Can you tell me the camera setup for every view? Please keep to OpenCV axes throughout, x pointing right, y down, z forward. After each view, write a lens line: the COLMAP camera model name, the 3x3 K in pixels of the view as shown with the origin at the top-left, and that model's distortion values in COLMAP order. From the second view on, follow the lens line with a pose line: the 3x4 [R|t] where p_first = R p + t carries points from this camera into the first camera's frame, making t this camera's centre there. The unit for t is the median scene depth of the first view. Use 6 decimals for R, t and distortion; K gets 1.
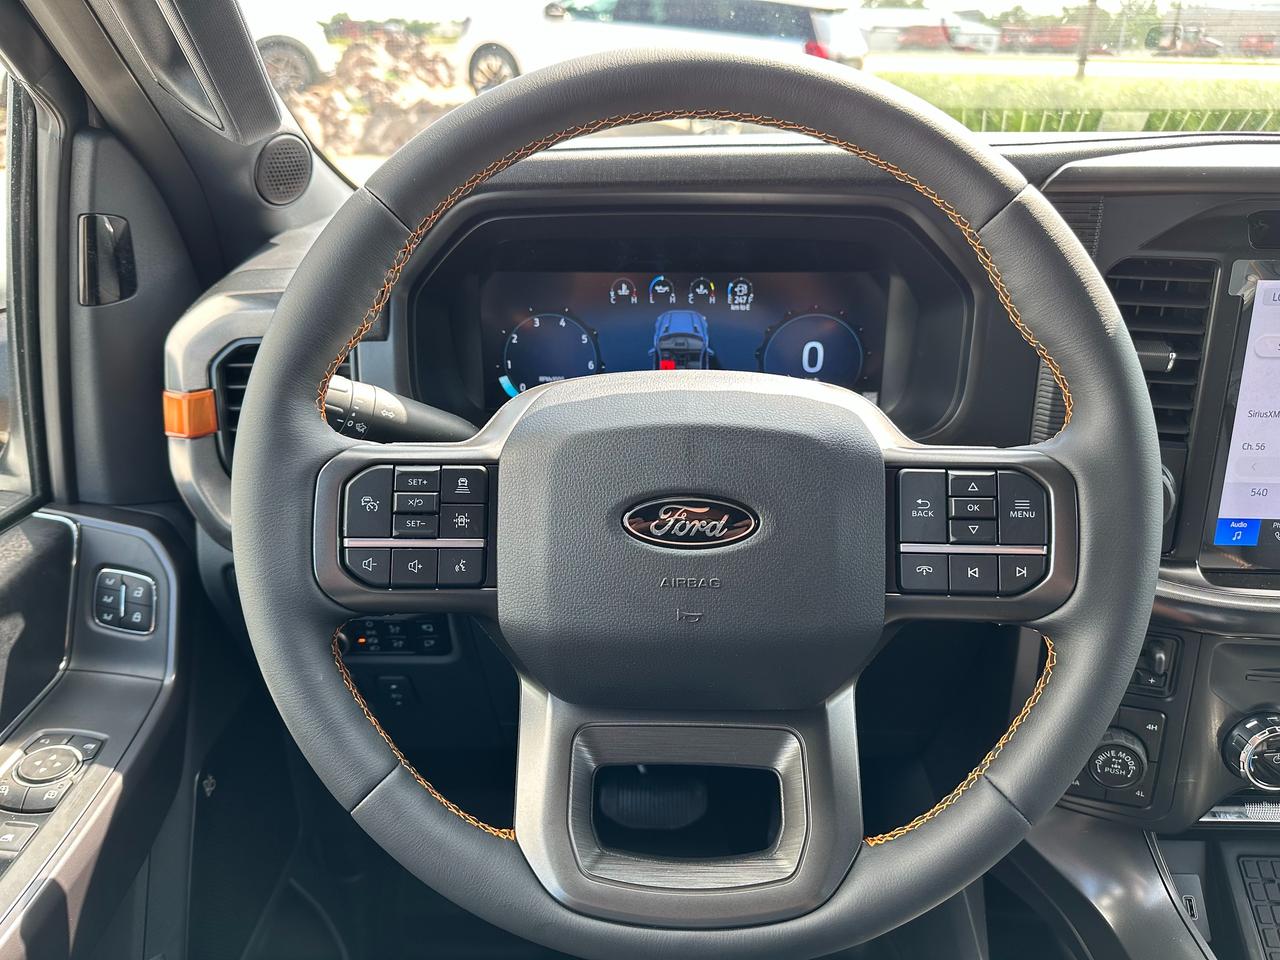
lens RADIAL K [[916.1, 0, 640.0], [0, 916.1, 480.0], [0, 0, 1]] dist [0.006834, -0.016211]
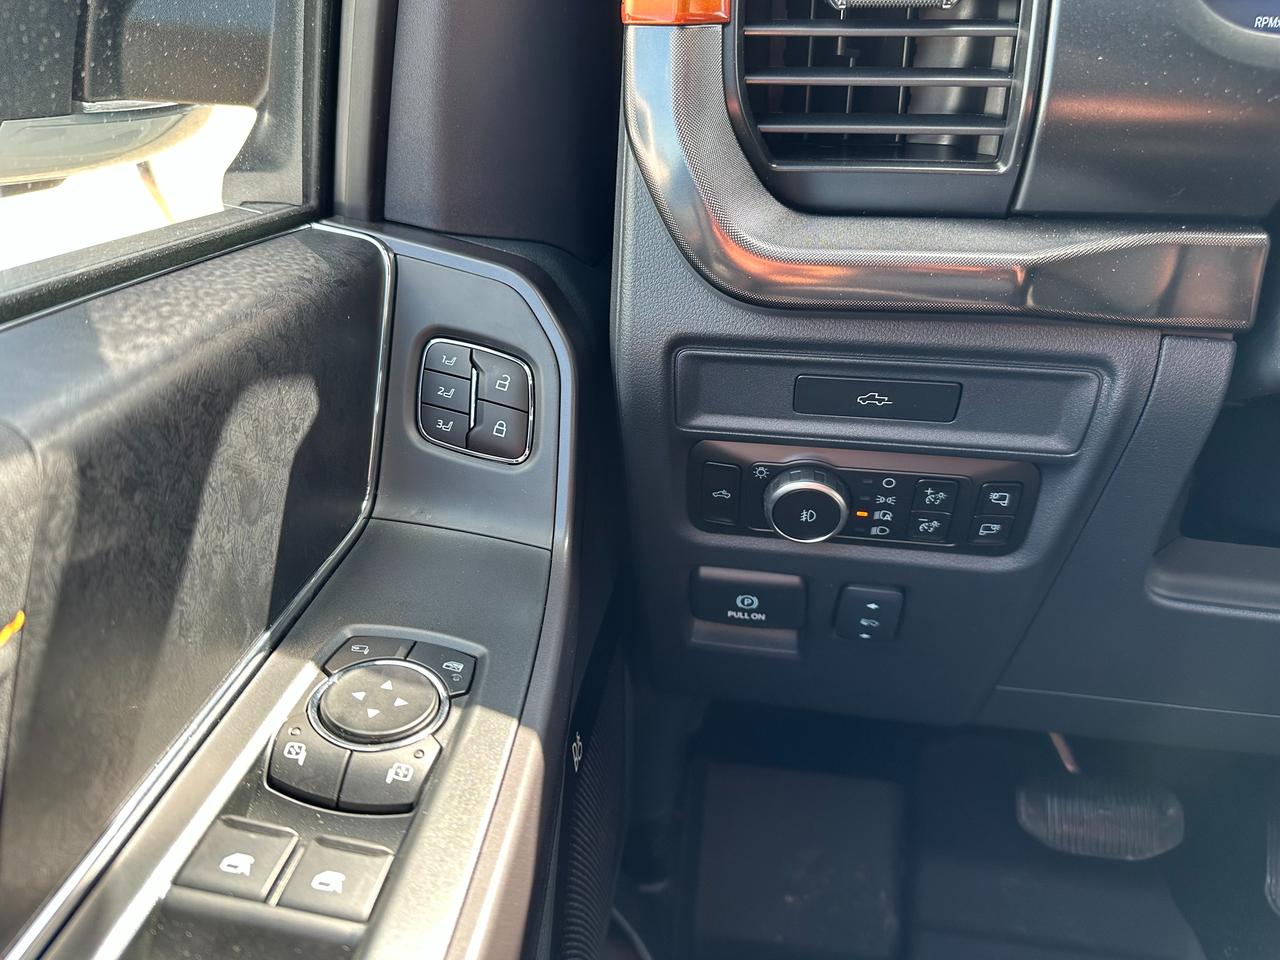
lens RADIAL K [[916.1, 0, 640.0], [0, 916.1, 480.0], [0, 0, 1]] dist [0.006834, -0.016211]
pose [[0.992353, 0.066724, -0.103842, -0.426777], [-0.061767, 0.996825, 0.050246, 0.152827], [0.106865, -0.043448, 0.993324, 0.506759]]
